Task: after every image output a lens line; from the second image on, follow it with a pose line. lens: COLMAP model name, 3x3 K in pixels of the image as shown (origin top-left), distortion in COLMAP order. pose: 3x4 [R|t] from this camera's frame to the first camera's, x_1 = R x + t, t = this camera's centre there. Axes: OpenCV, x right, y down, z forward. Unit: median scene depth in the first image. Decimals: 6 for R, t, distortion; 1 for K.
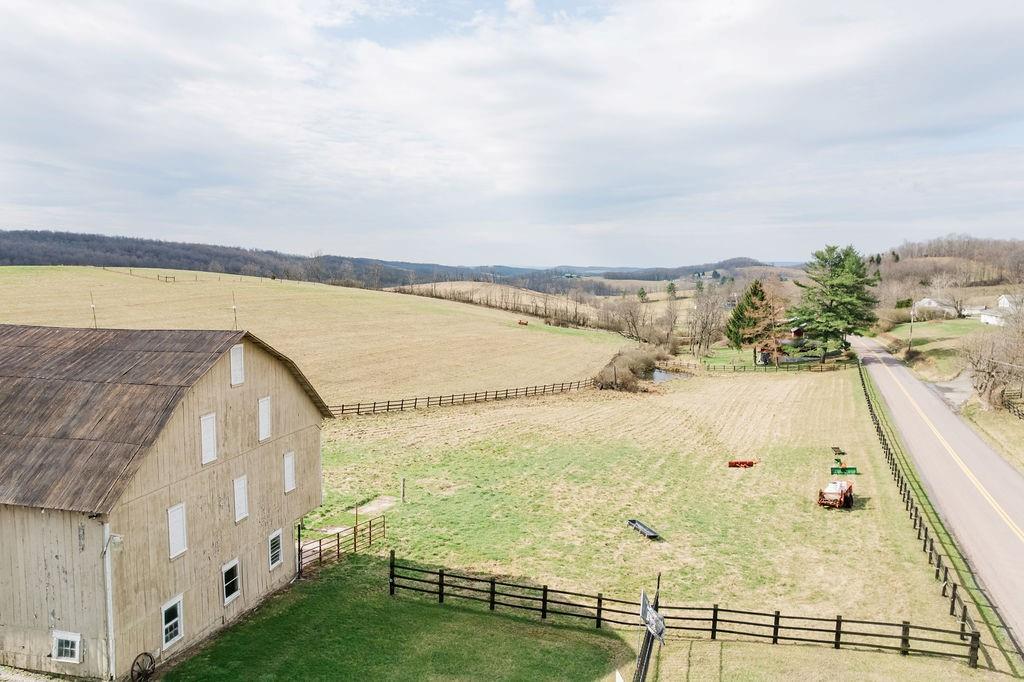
lens RADIAL K [[663.0, 0, 515.6], [0, 663.0, 342.9], [0, 0, 1]] dist [-0.095075, 0.080824]
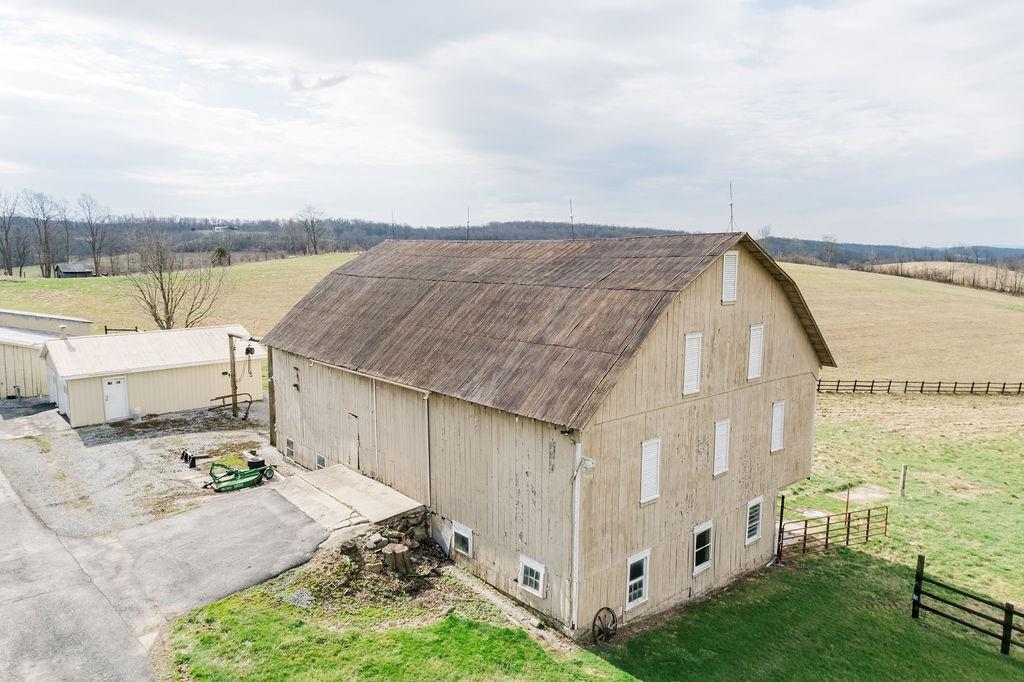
lens RADIAL K [[663.0, 0, 515.6], [0, 663.0, 342.9], [0, 0, 1]] dist [-0.095075, 0.080824]
pose [[0.800601, 0.061280, -0.596056, -0.155141], [-0.047715, 0.998118, 0.038526, 0.093596], [0.597295, -0.002403, 0.802018, 0.210450]]
